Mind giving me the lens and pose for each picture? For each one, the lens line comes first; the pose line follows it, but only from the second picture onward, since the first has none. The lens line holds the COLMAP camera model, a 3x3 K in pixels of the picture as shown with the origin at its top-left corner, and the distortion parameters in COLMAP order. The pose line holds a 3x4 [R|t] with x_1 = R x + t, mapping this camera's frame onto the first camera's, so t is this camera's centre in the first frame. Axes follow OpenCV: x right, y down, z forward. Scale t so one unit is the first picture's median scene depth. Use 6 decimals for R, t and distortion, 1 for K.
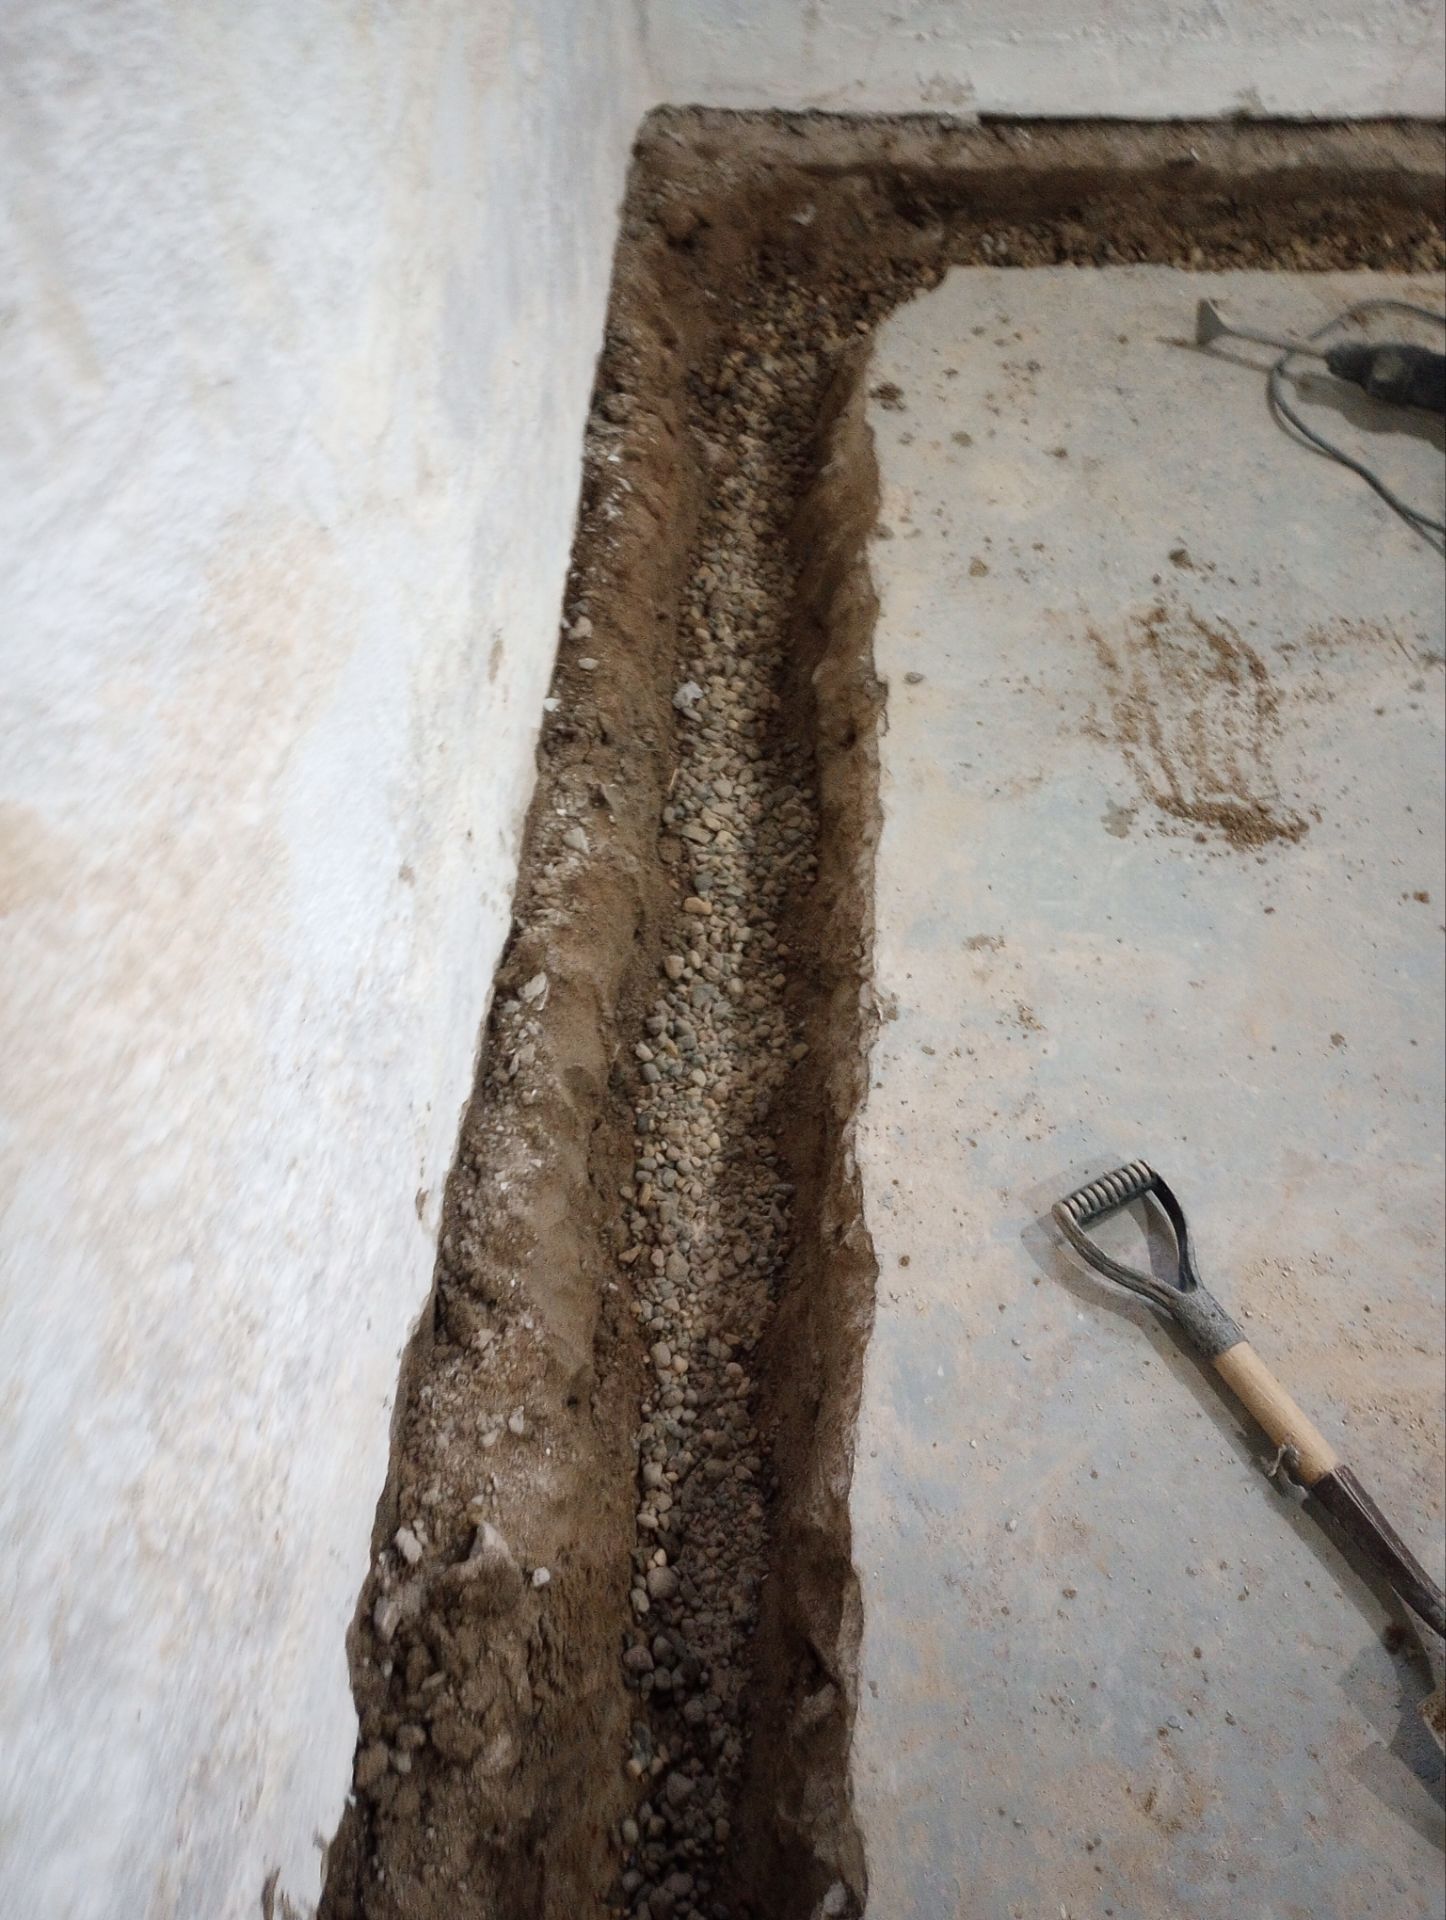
lens RADIAL K [[1594.0, 0, 722.6], [0, 1594.0, 956.2], [0, 0, 1]] dist [0.074353, -0.088123]
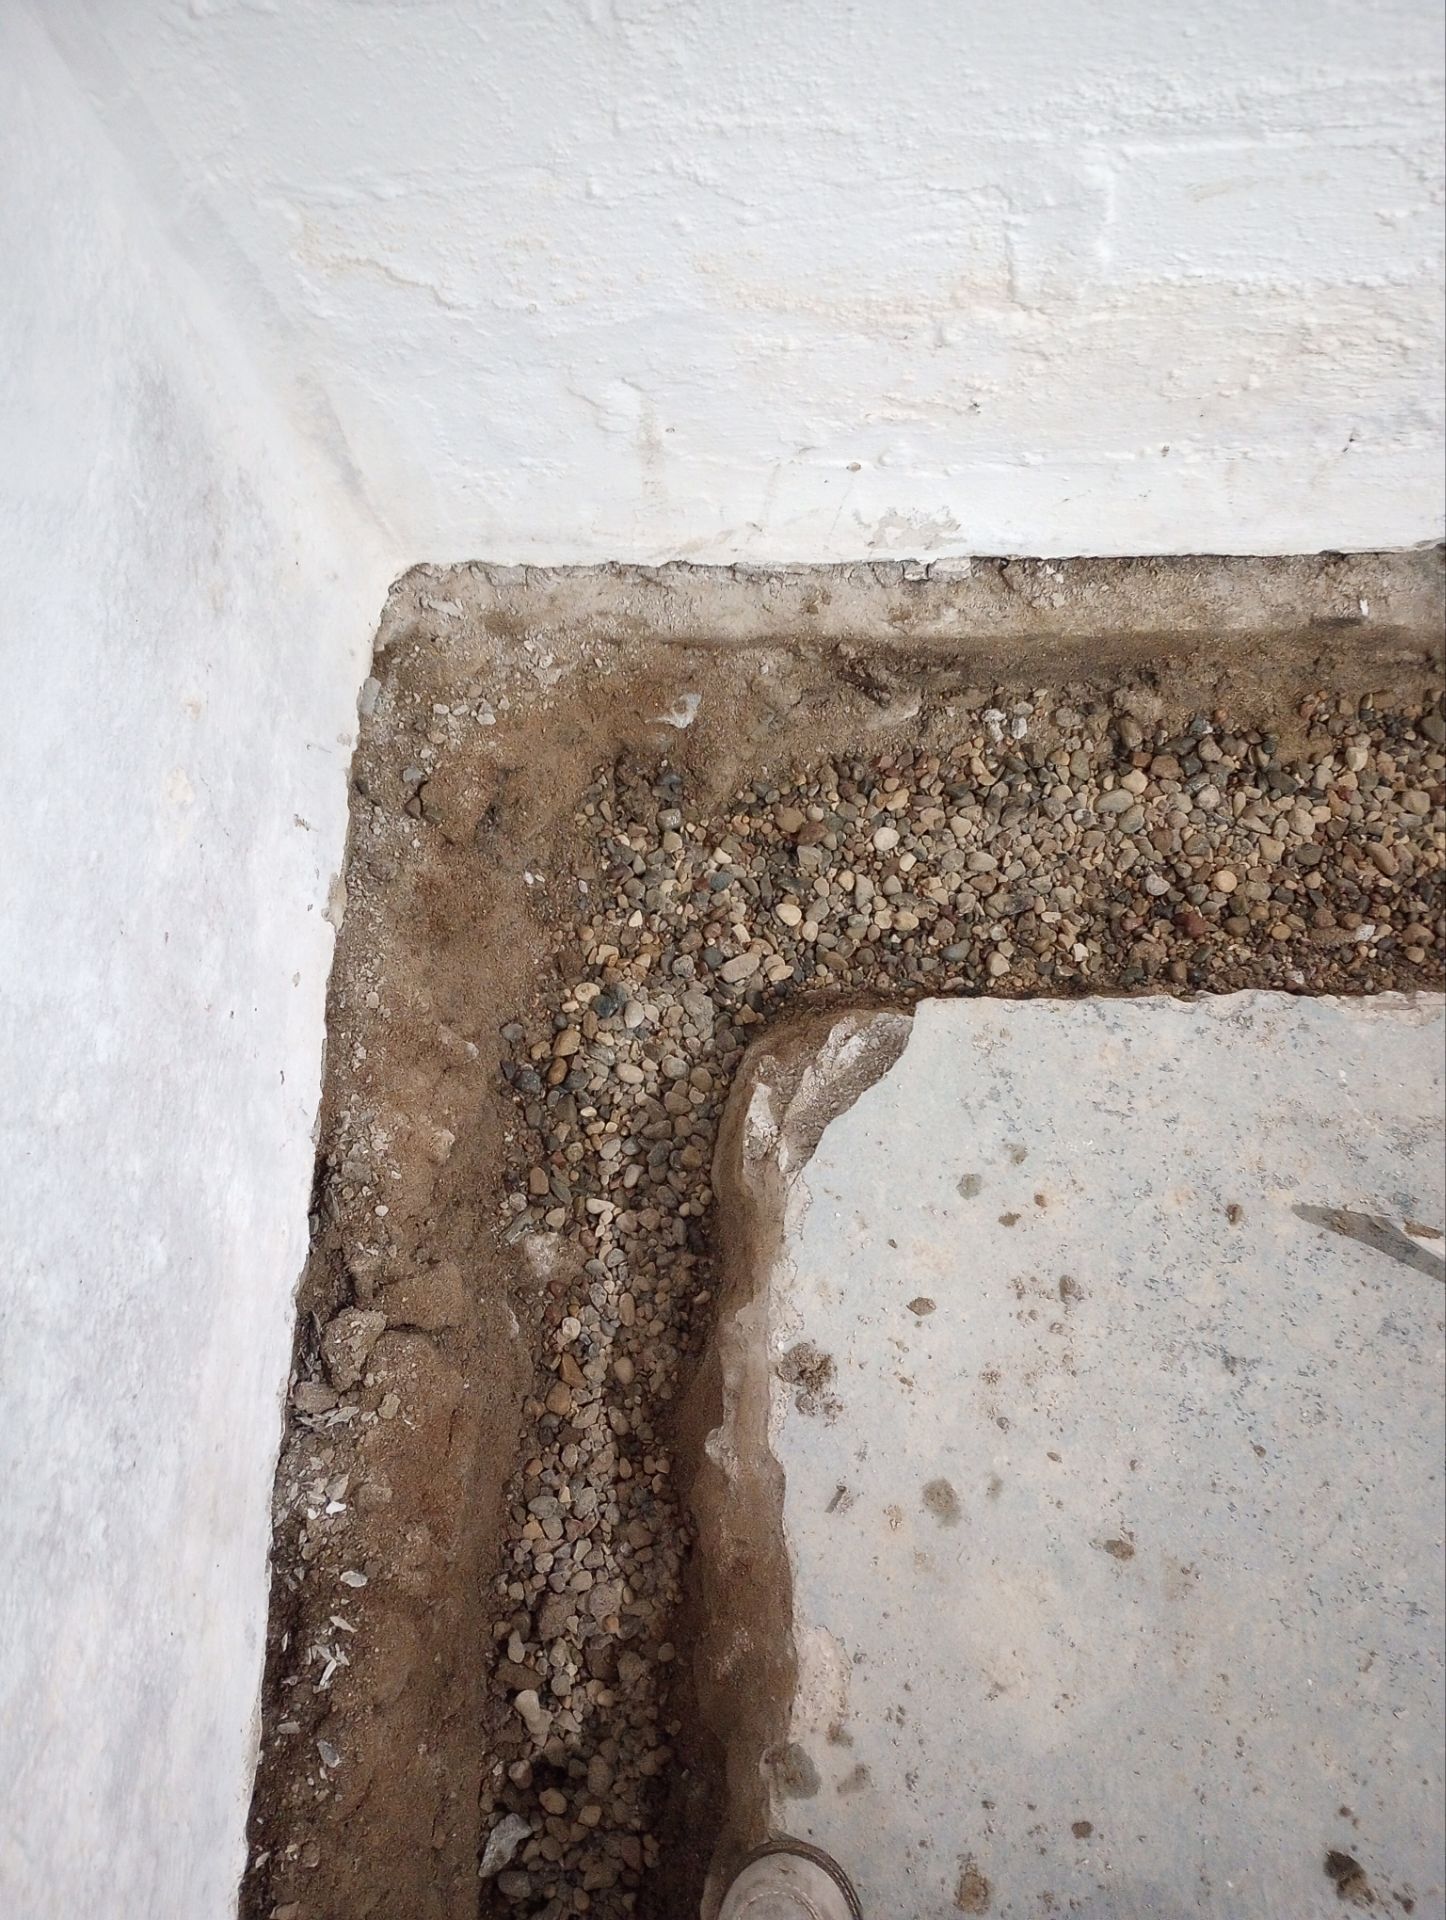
lens RADIAL K [[1594.0, 0, 722.7], [0, 1594.0, 964.9], [0, 0, 1]] dist [0.074353, -0.088123]
pose [[0.996692, -0.058072, -0.056857, 0.114636], [0.070993, 0.962654, 0.261260, -0.640278], [0.039562, -0.264432, 0.963593, 0.505134]]
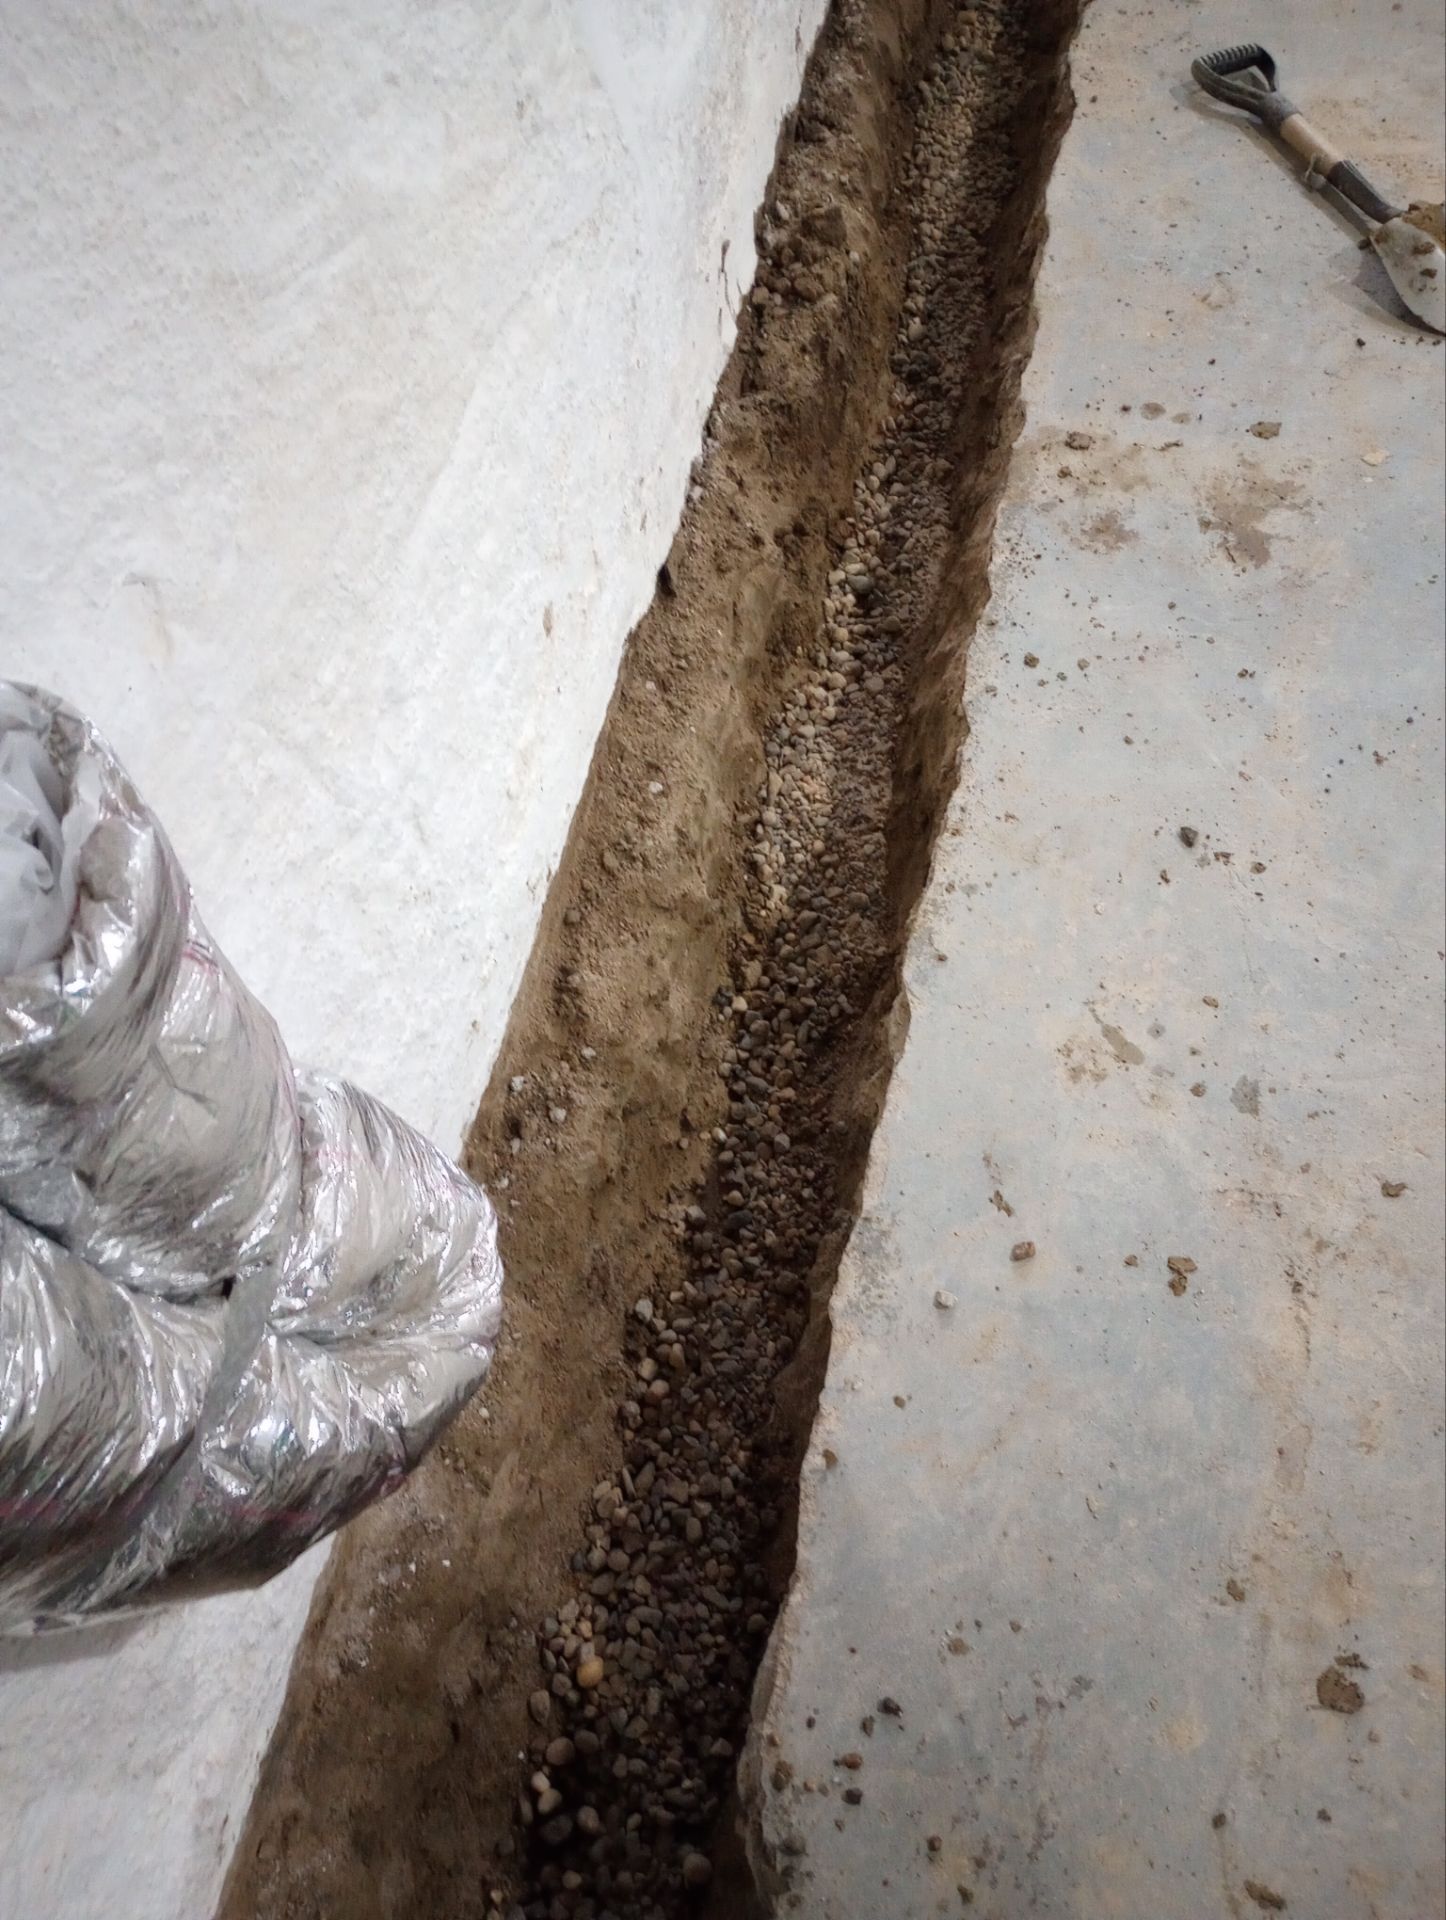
lens RADIAL K [[1594.0, 0, 719.1], [0, 1594.0, 955.2], [0, 0, 1]] dist [0.074353, -0.088123]
pose [[0.990449, 0.093692, -0.101153, -0.009490], [-0.084137, 0.991923, 0.094923, 0.665892], [0.109229, -0.085506, 0.990332, -0.517085]]
